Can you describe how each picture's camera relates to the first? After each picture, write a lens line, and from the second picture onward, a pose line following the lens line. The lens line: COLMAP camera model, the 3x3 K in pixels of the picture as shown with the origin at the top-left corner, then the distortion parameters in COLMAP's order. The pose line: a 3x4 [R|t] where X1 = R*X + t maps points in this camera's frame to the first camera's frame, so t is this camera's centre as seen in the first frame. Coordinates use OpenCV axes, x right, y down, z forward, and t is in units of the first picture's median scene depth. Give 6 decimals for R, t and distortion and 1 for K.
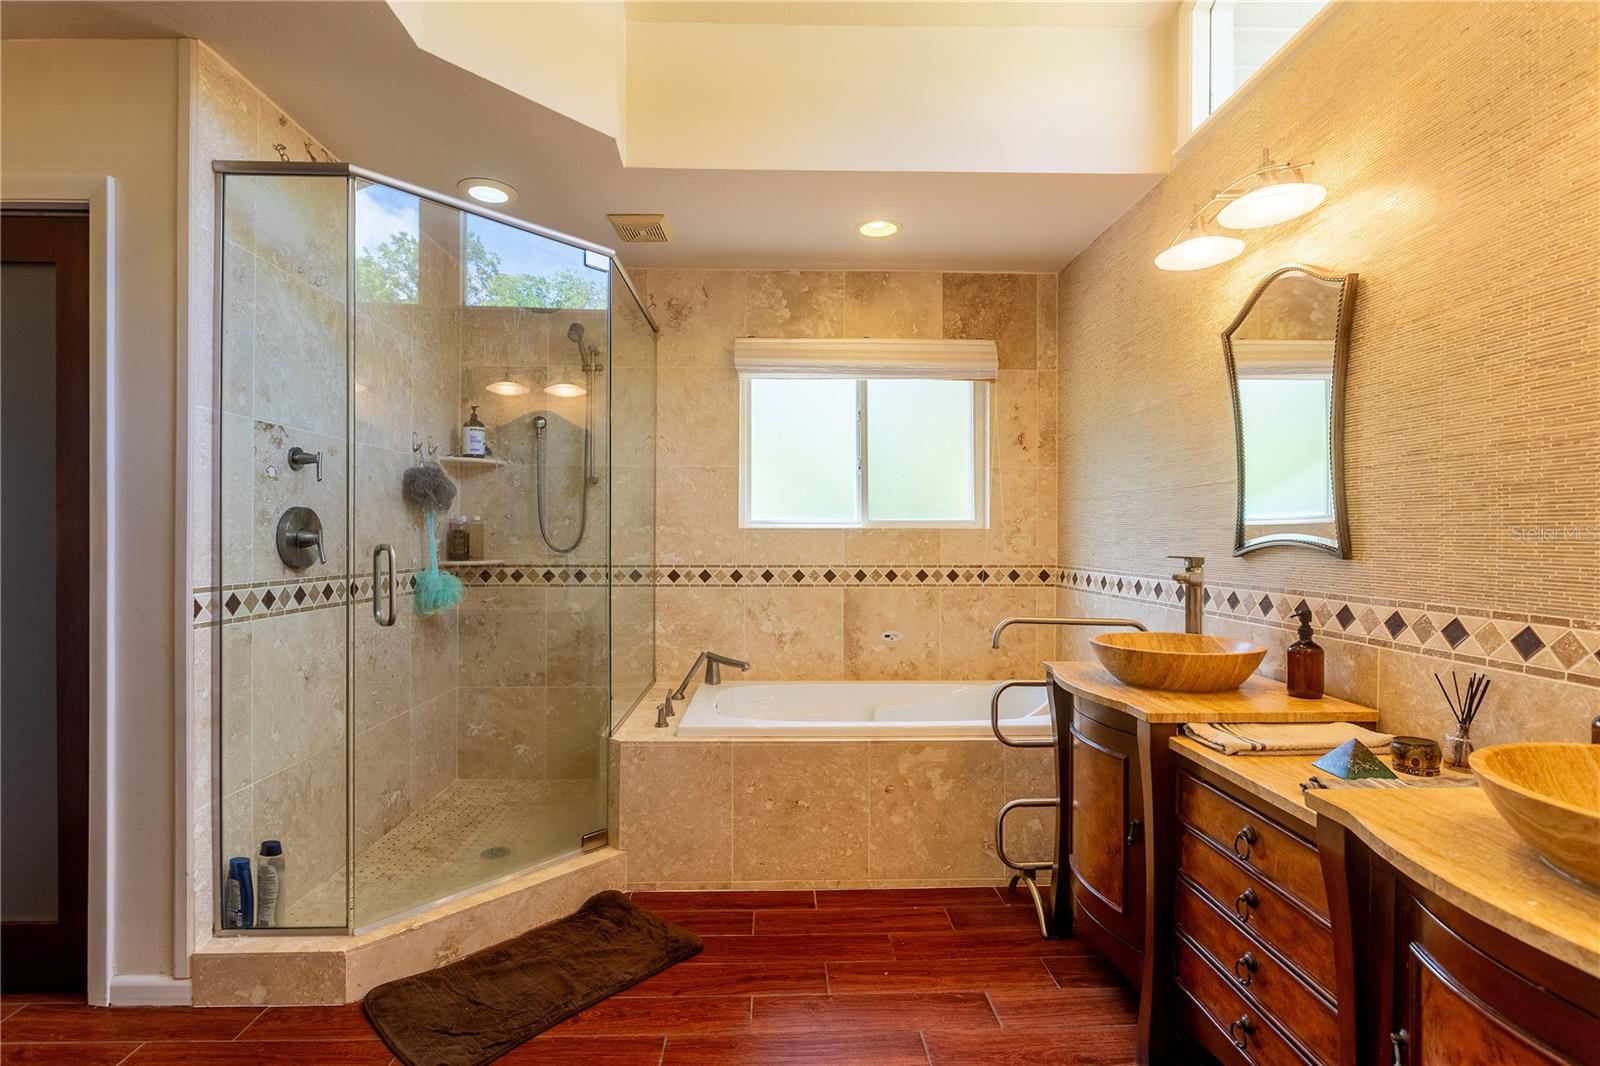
lens RADIAL K [[768.2, 0, 800.0], [0, 768.2, 533.0], [0, 0, 1]] dist [-0.000612, -0.000072]
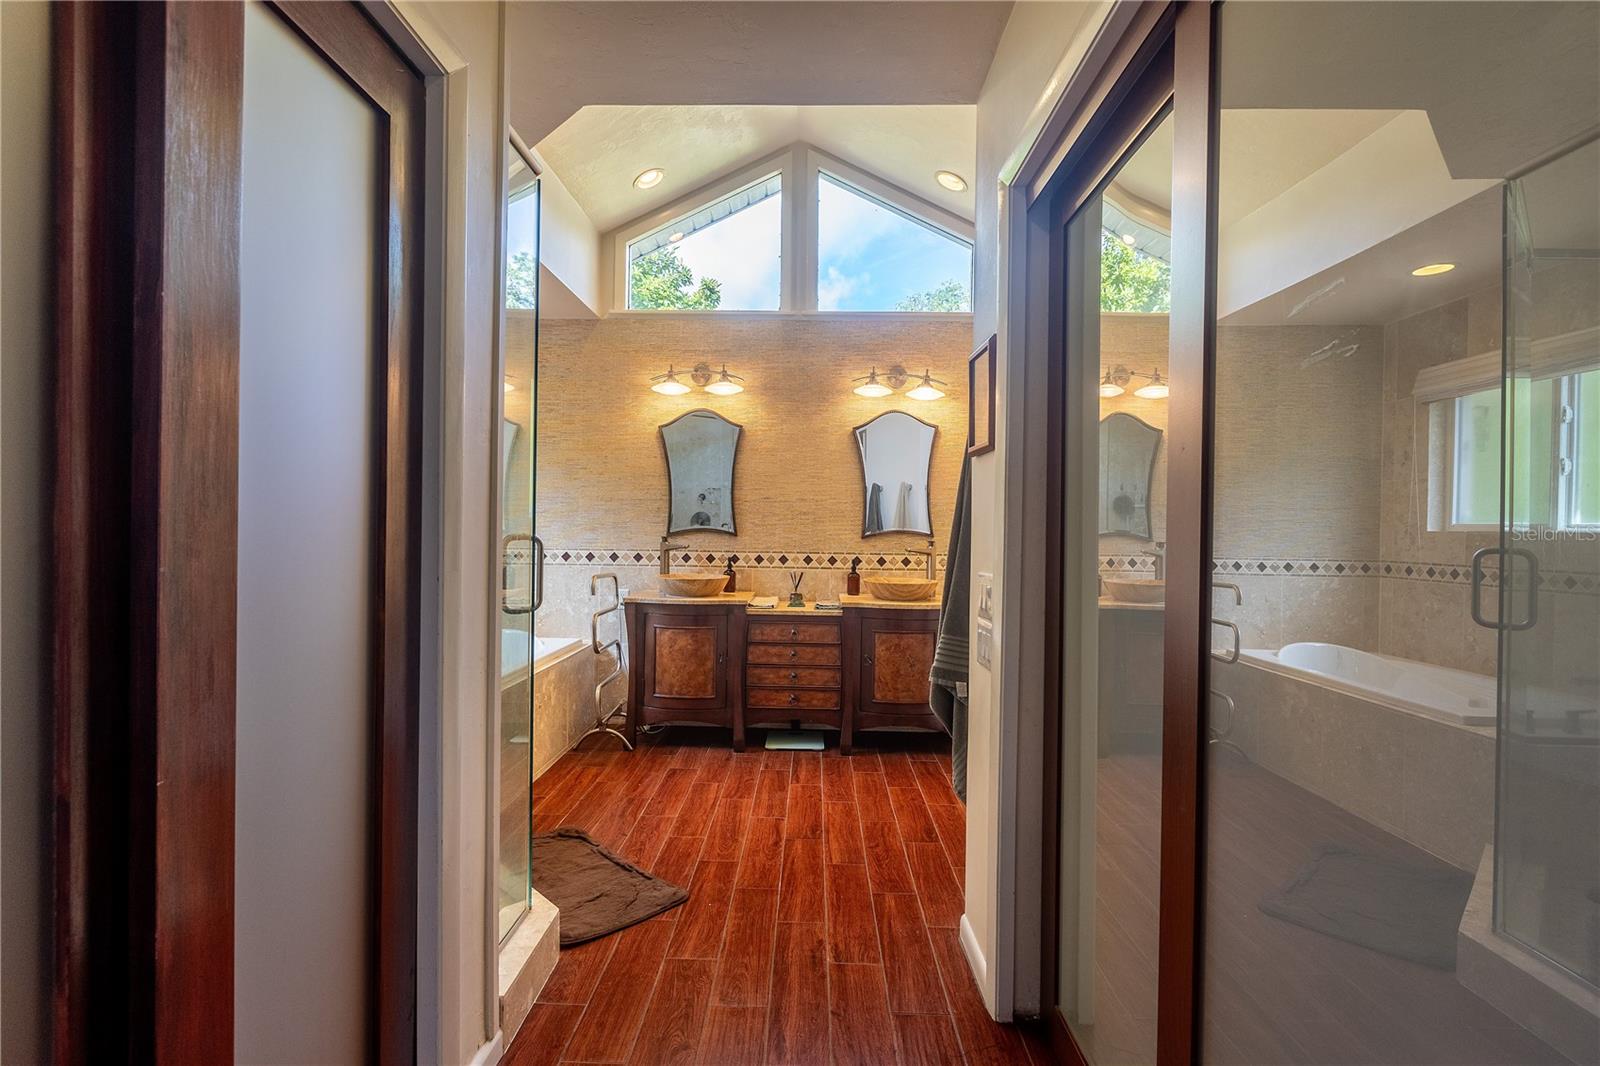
lens RADIAL K [[768.2, 0, 800.0], [0, 768.2, 533.0], [0, 0, 1]] dist [-0.000612, -0.000072]
pose [[0.050321, -0.018073, 0.998570, -1.796032], [-0.017370, 0.999669, 0.018968, -0.028118], [-0.998582, -0.018300, 0.049990, 0.653365]]
